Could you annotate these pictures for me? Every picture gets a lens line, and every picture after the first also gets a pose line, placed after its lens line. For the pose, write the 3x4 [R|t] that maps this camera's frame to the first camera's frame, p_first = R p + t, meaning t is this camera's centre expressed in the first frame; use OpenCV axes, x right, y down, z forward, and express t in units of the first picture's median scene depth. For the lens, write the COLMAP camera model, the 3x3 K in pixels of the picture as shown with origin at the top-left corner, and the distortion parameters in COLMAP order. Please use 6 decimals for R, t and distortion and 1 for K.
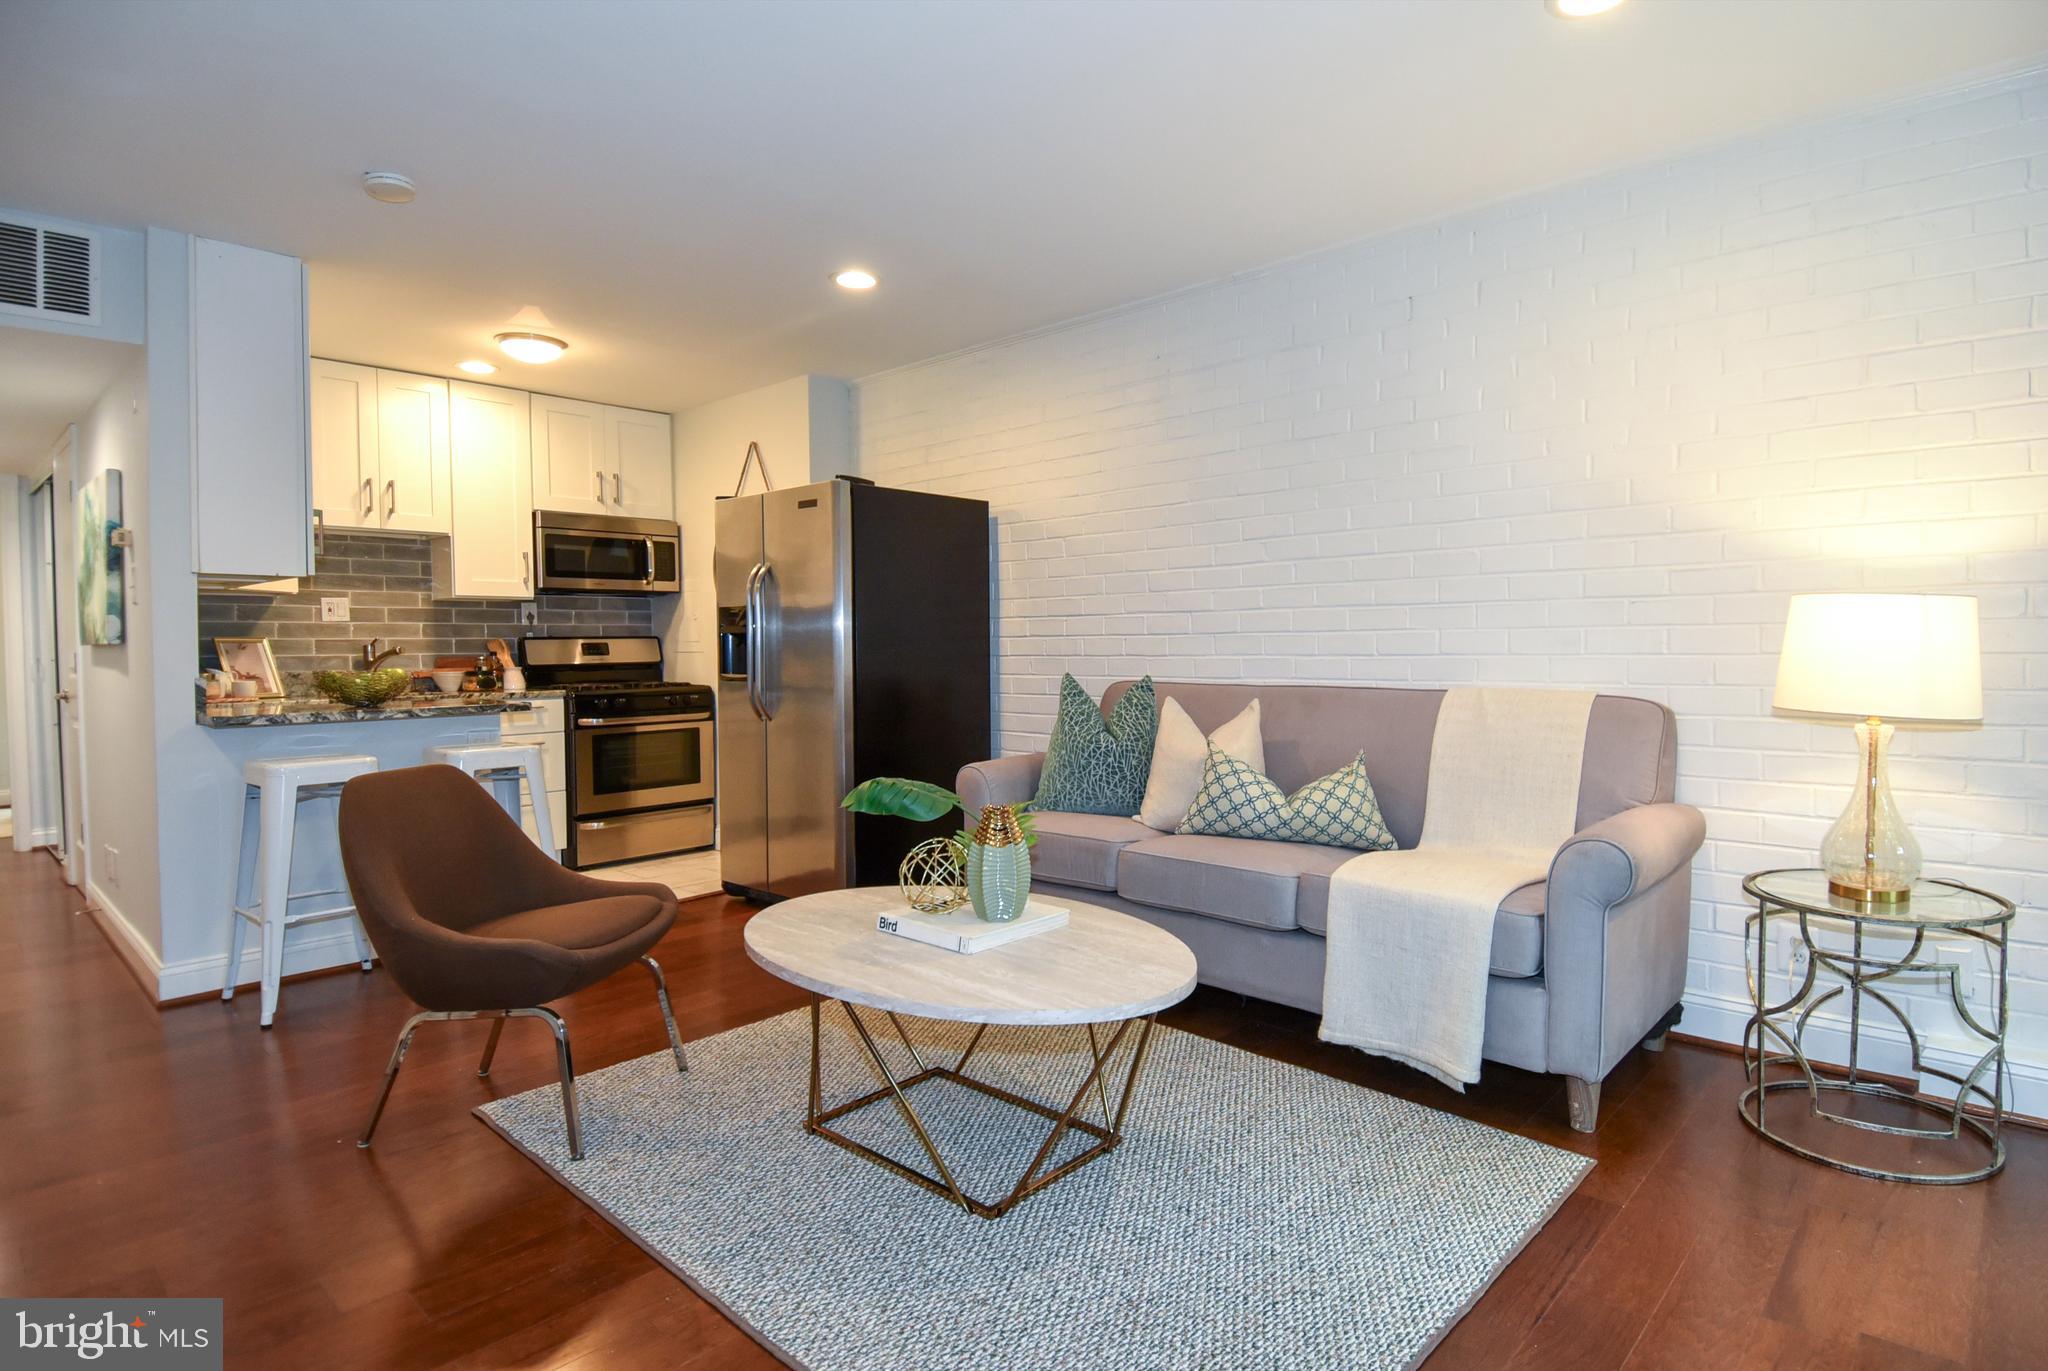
lens RADIAL K [[1092.2, 0, 1031.4], [0, 1092.2, 668.3], [0, 0, 1]] dist [0.032431, -0.032138]
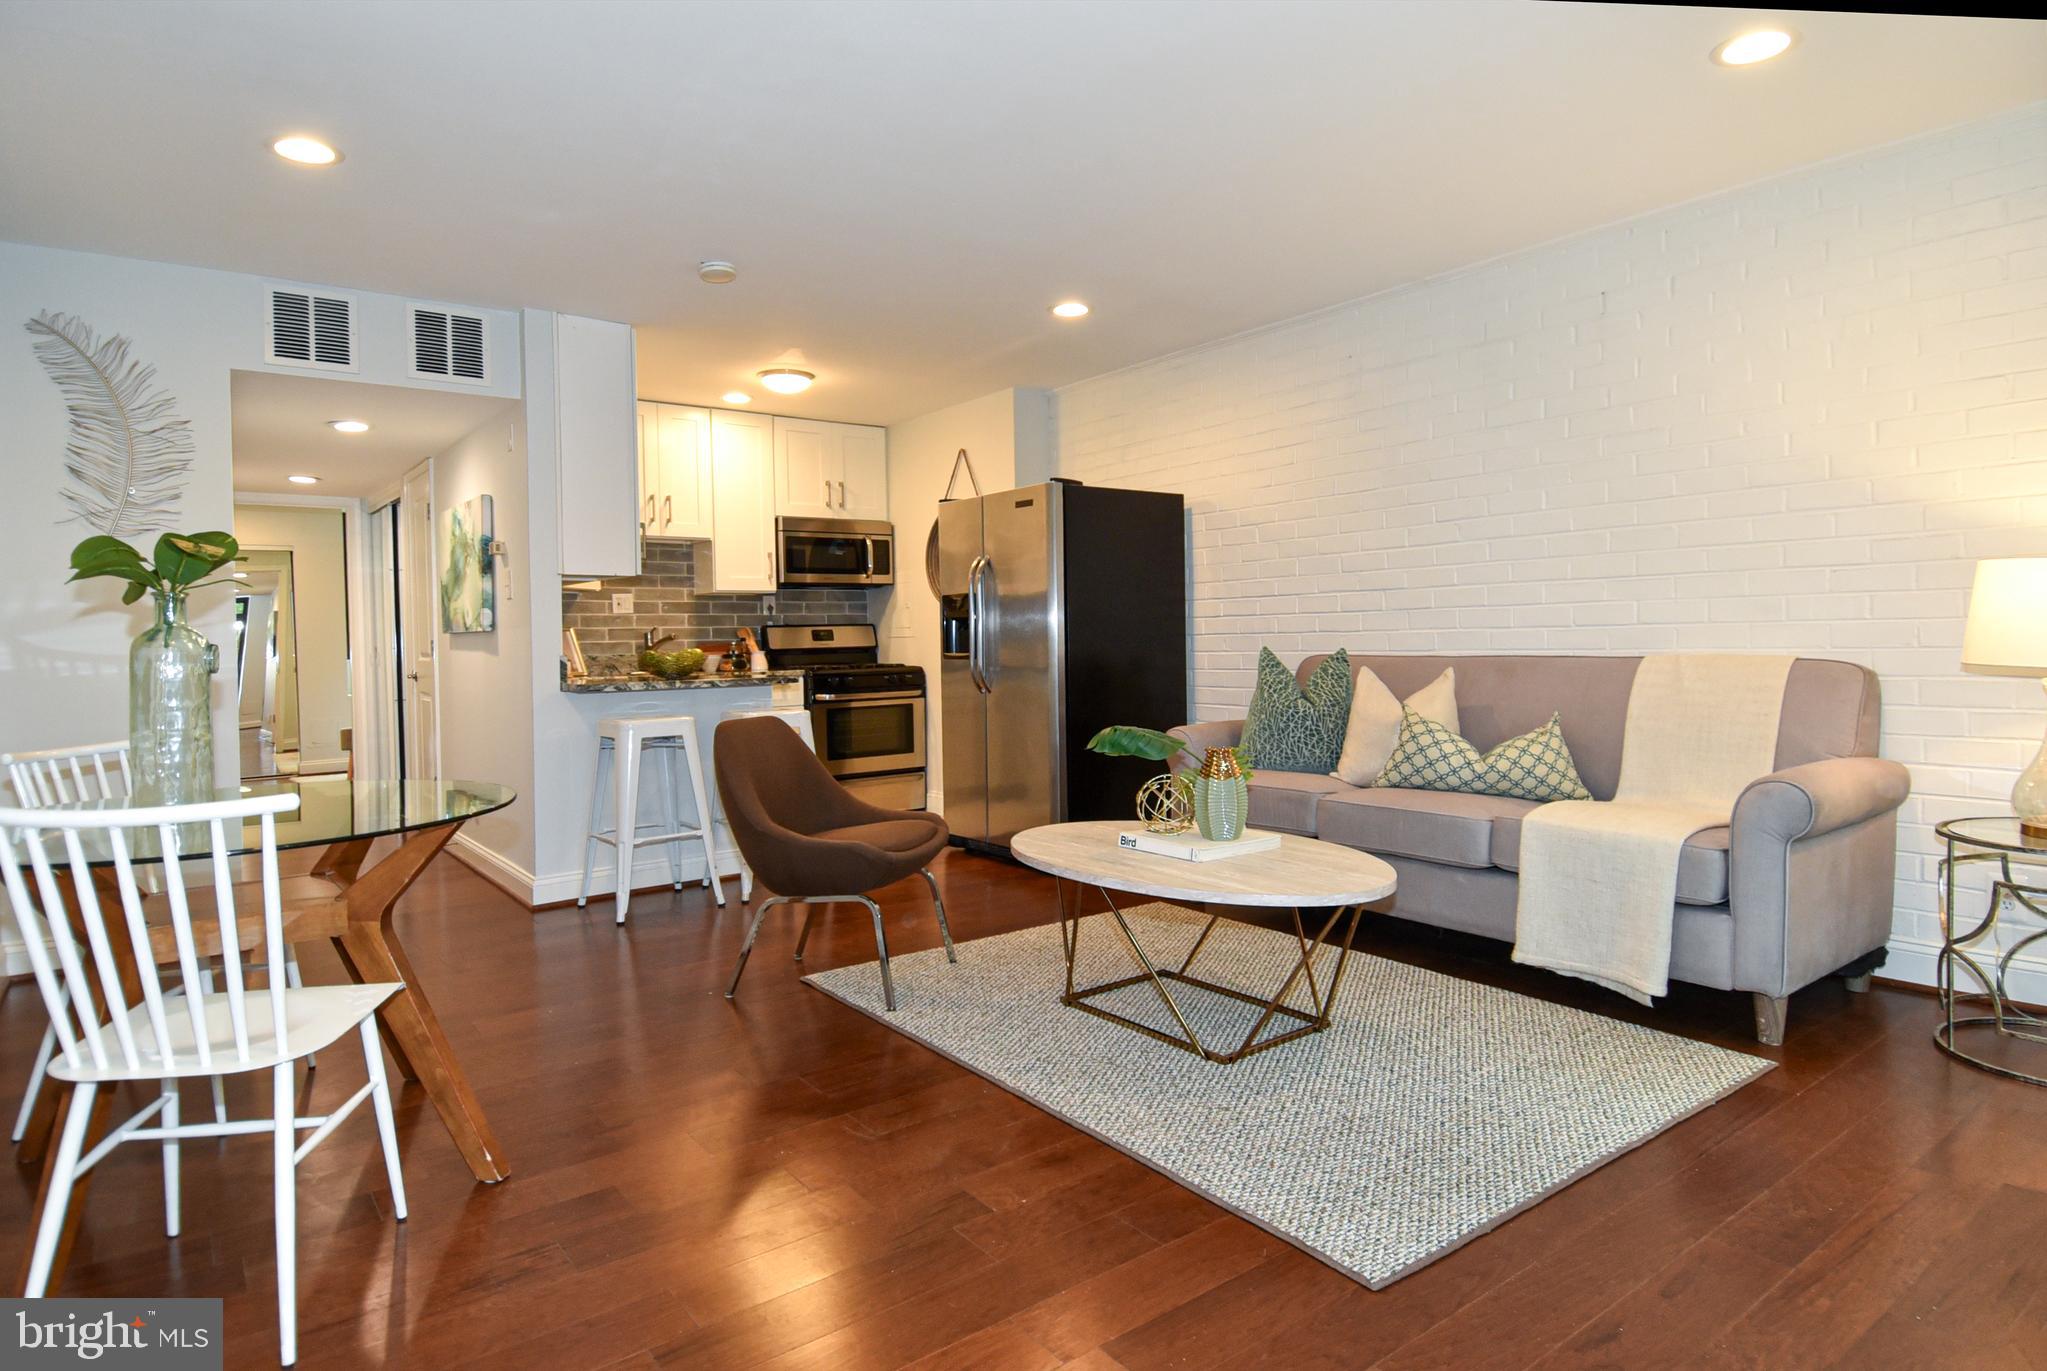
lens RADIAL K [[1091.7, 0, 932.5], [0, 1091.7, 641.5], [0, 0, 1]] dist [0.032431, -0.032138]
pose [[0.970990, -0.006170, -0.239040, -0.026139], [0.002291, 0.999861, -0.016499, 0.014387], [0.239109, 0.015473, 0.970869, -0.142845]]
